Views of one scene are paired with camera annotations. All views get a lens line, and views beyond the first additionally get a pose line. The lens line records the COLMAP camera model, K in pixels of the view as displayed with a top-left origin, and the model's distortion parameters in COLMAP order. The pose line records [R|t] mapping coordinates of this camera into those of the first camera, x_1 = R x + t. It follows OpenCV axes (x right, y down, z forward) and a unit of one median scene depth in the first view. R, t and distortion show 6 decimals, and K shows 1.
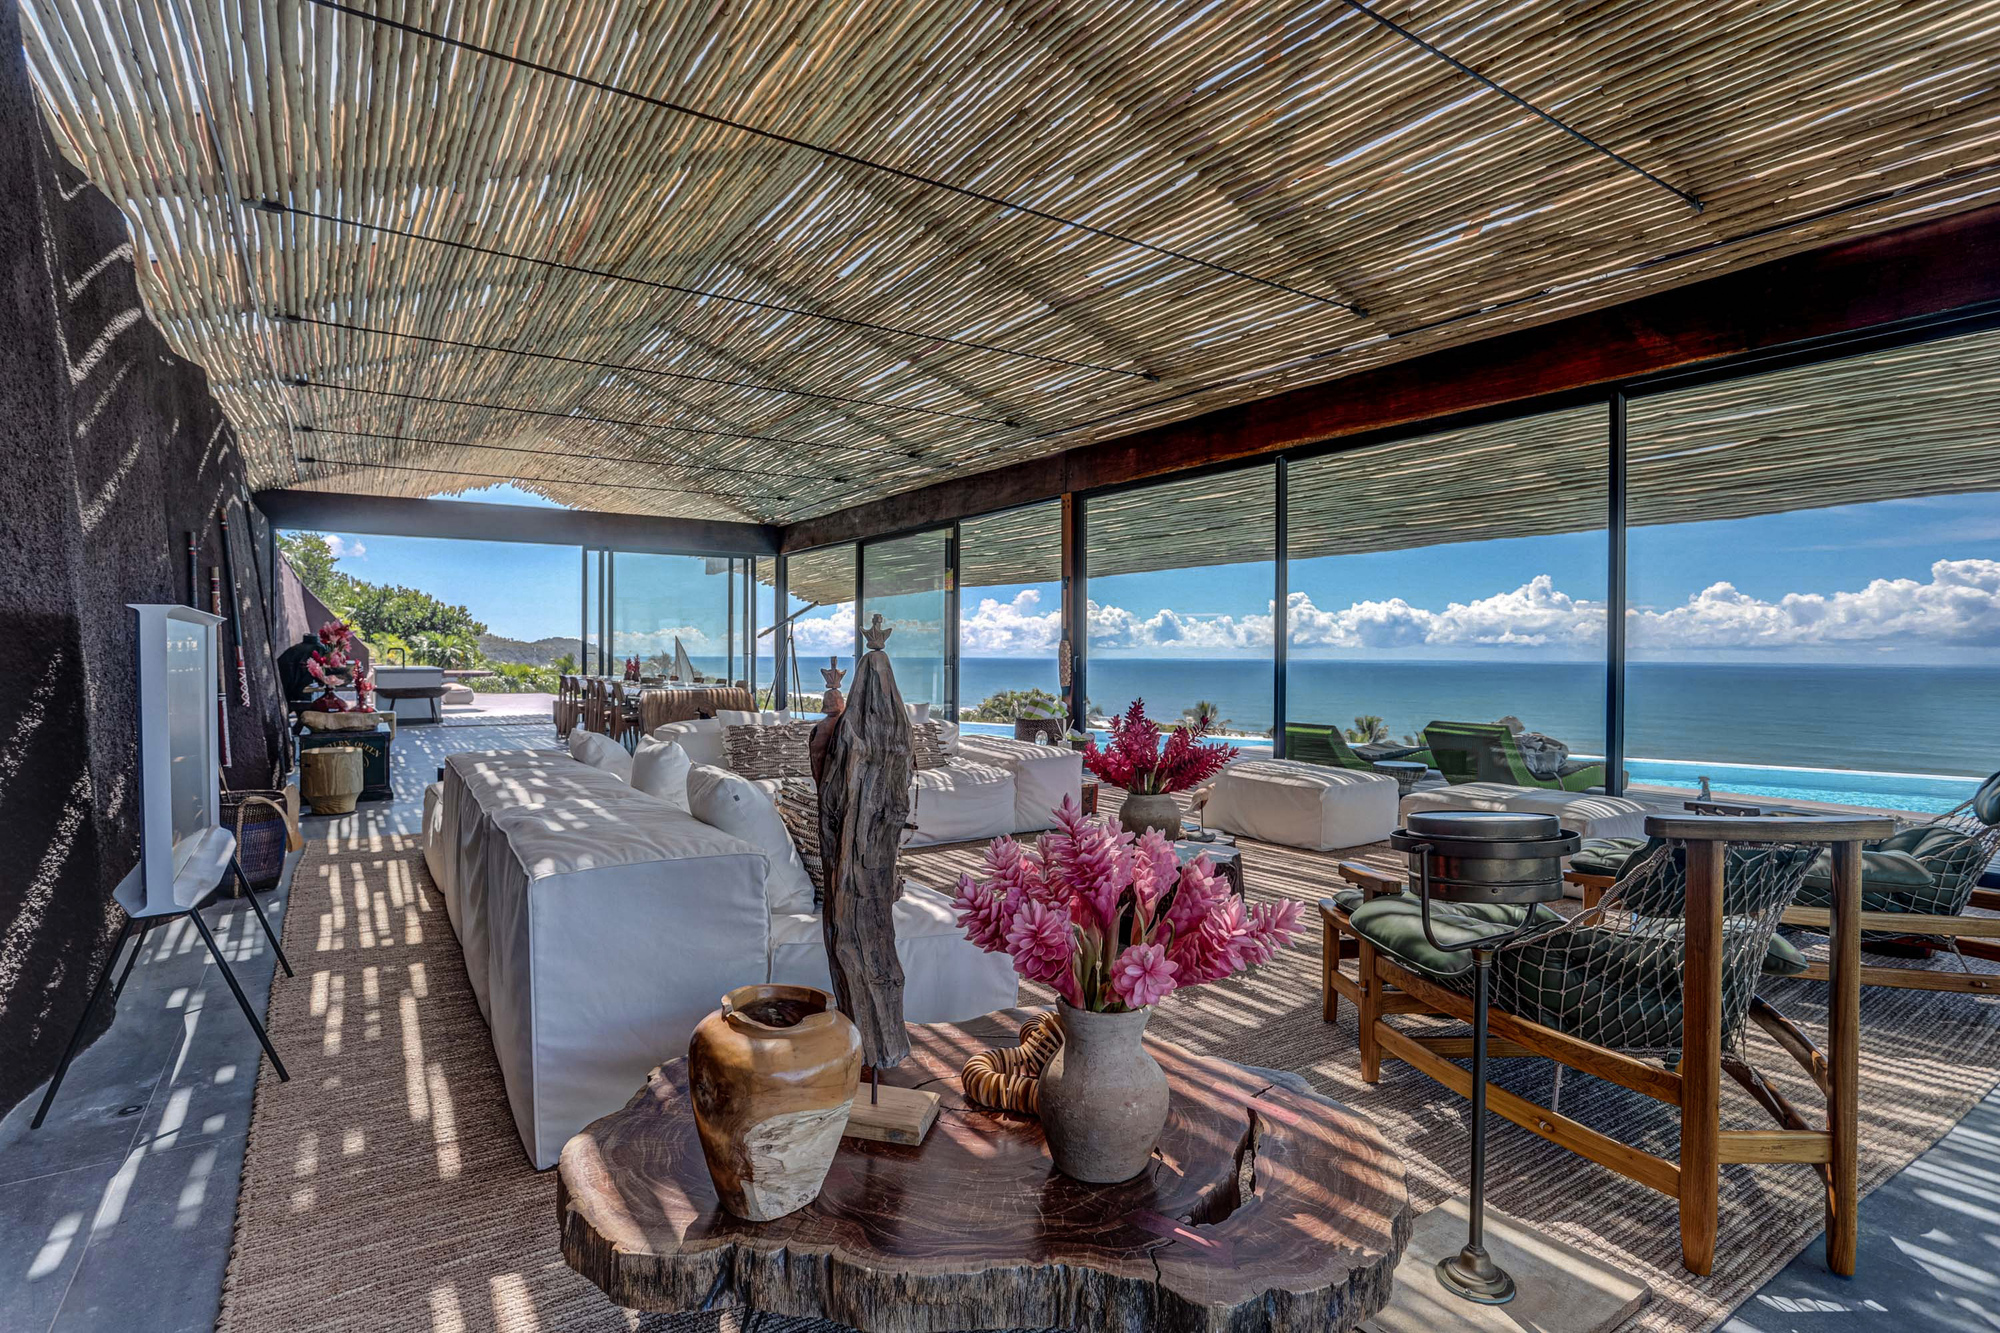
lens RADIAL K [[1007.2, 0, 1000.0], [0, 1007.2, 666.5], [0, 0, 1]] dist [-0.036266, 0.033821]
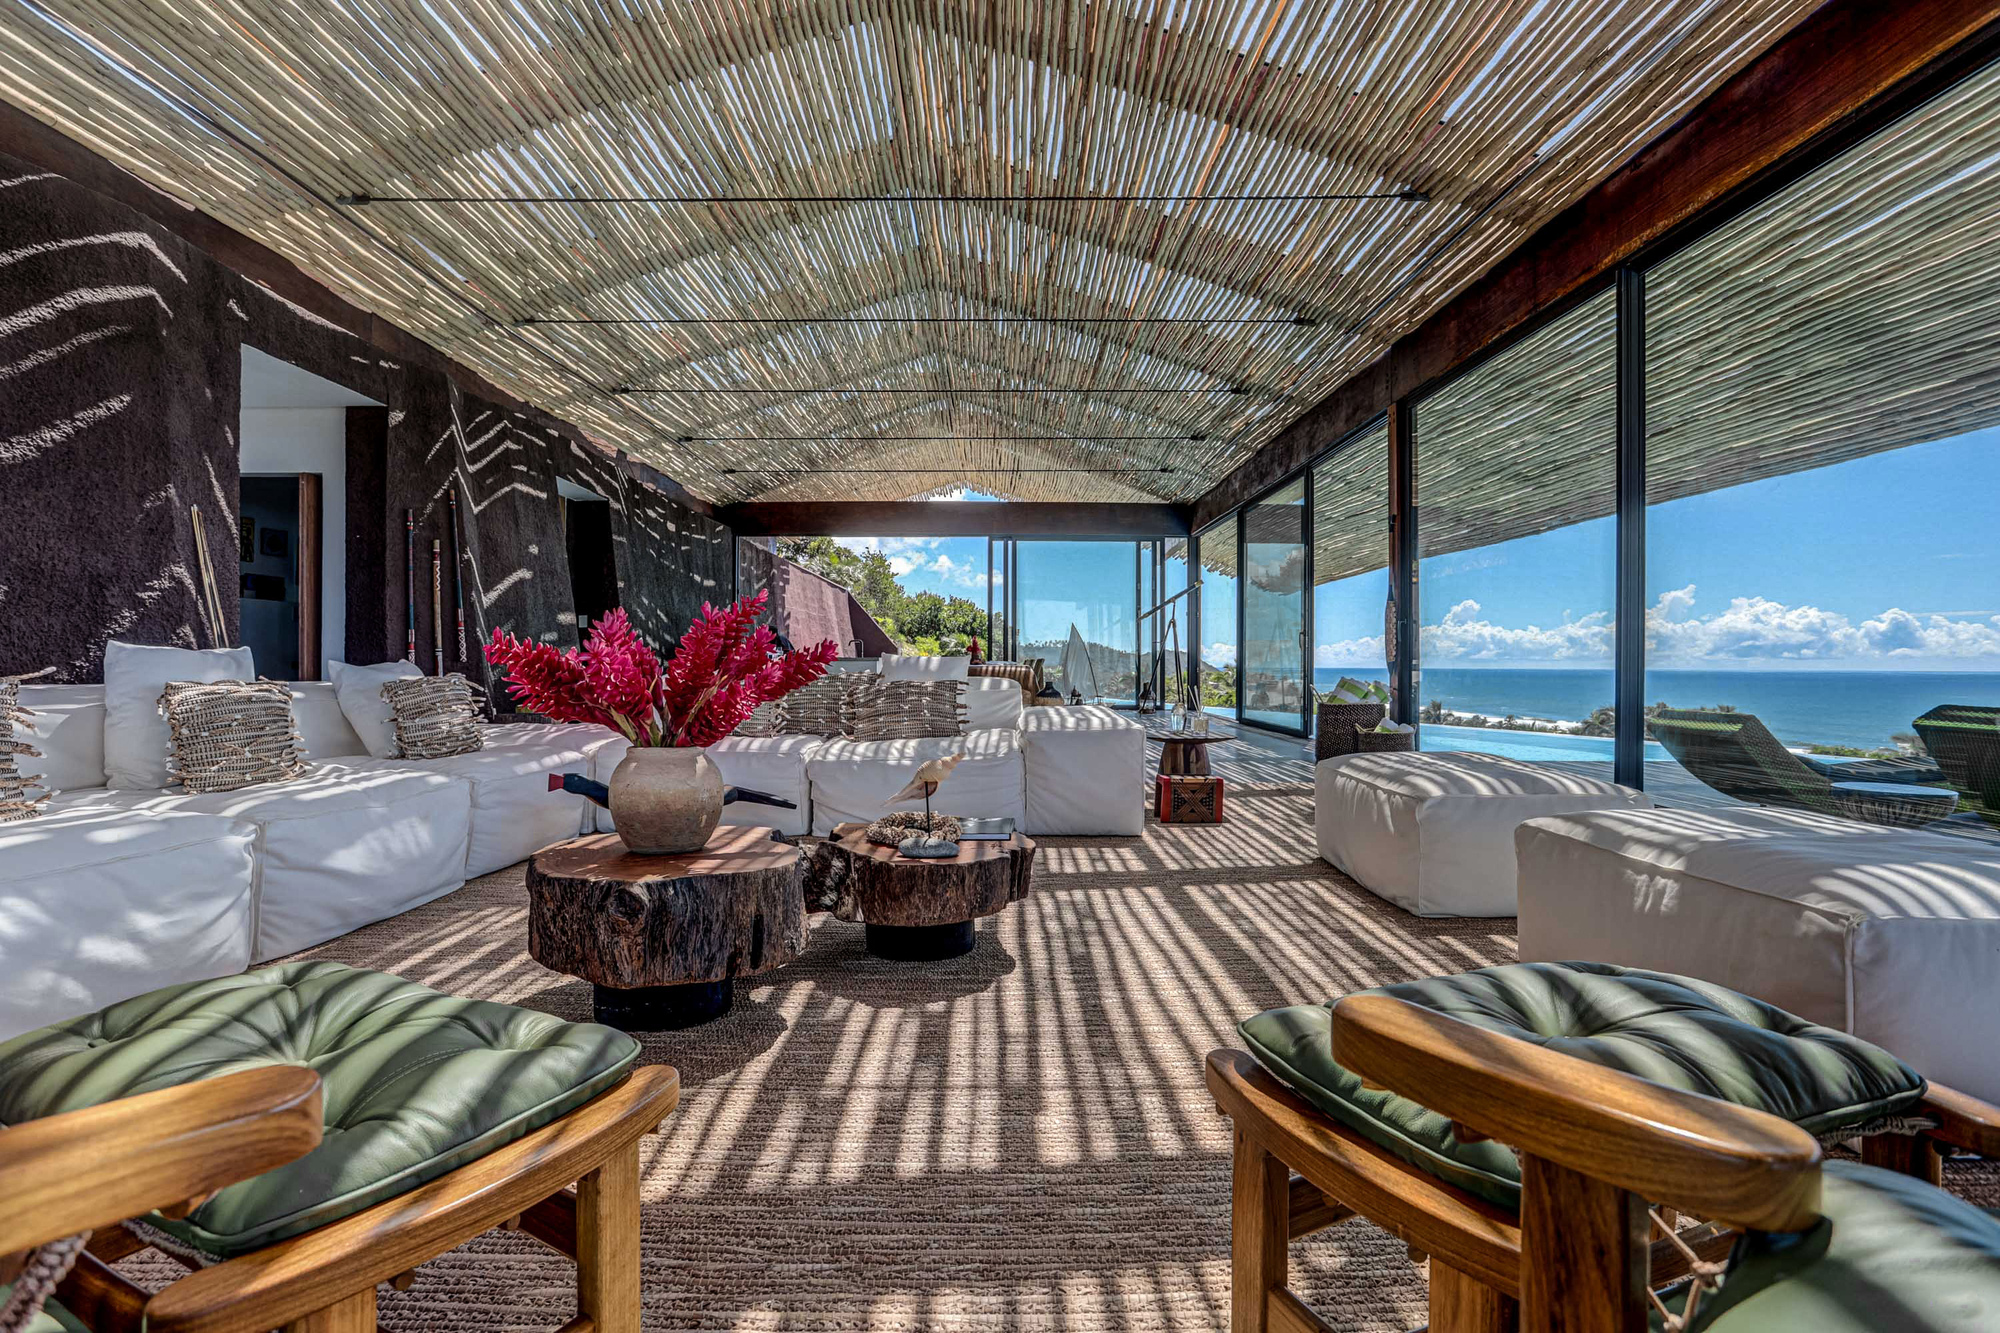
lens RADIAL K [[1007.2, 0, 1000.0], [0, 1007.2, 666.5], [0, 0, 1]] dist [-0.036266, 0.033821]
pose [[0.836027, 0.000259, -0.548688, 0.290183], [-0.006572, 0.999933, -0.009541, 0.039546], [0.548649, 0.011583, 0.835973, 0.288382]]
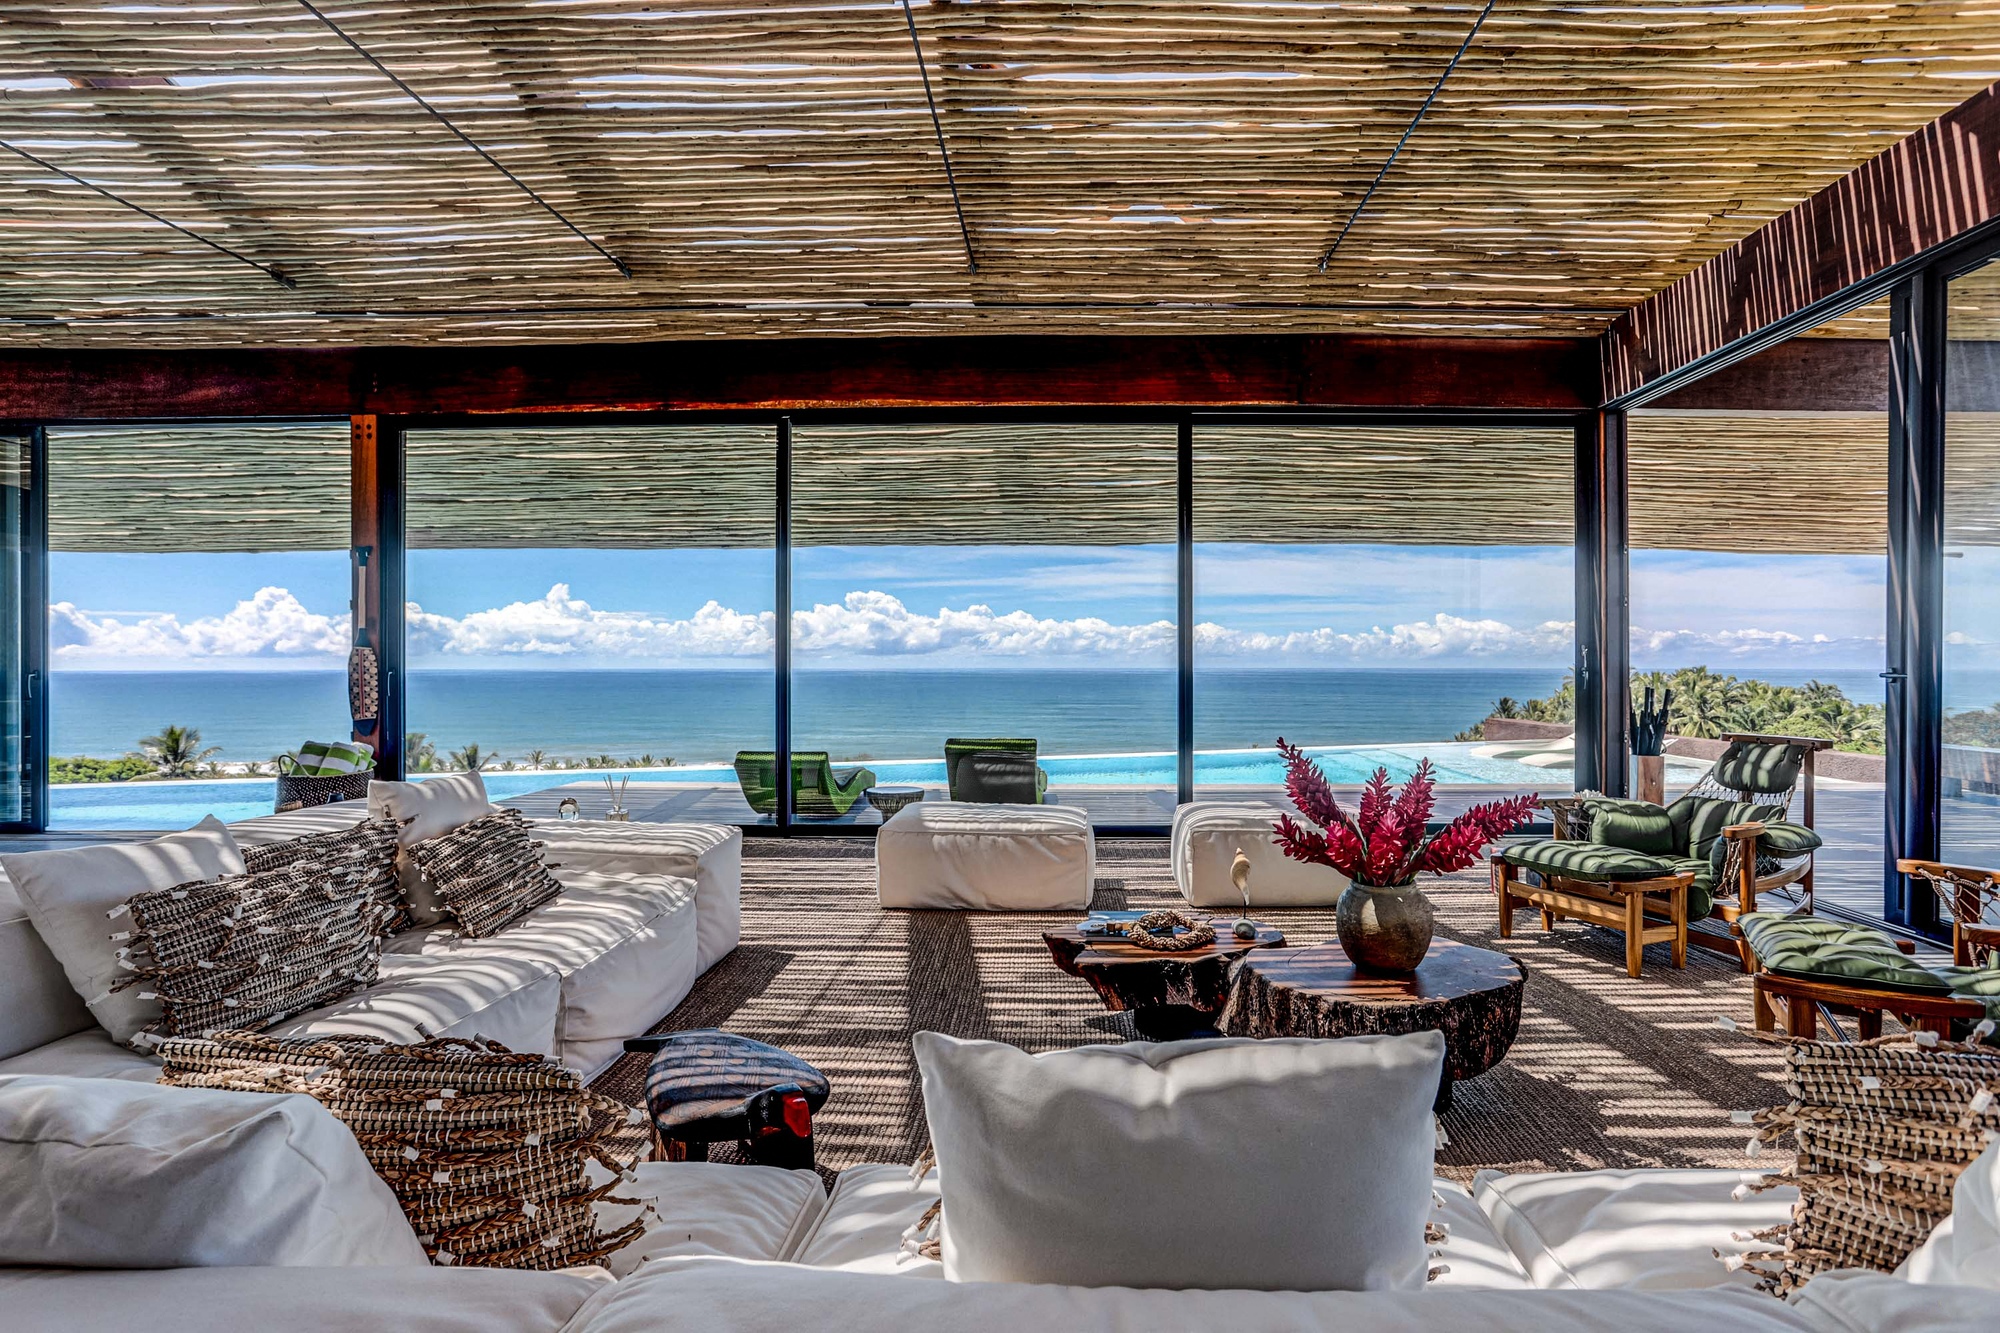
lens RADIAL K [[988.0, 0, 1000.0], [0, 988.0, 666.5], [0, 0, 1]] dist [-0.046618, 0.025969]
pose [[0.578145, -0.008852, 0.815886, -0.257153], [0.015129, 0.999886, 0.000128, -0.009227], [-0.815794, 0.012269, 0.578213, 0.408251]]
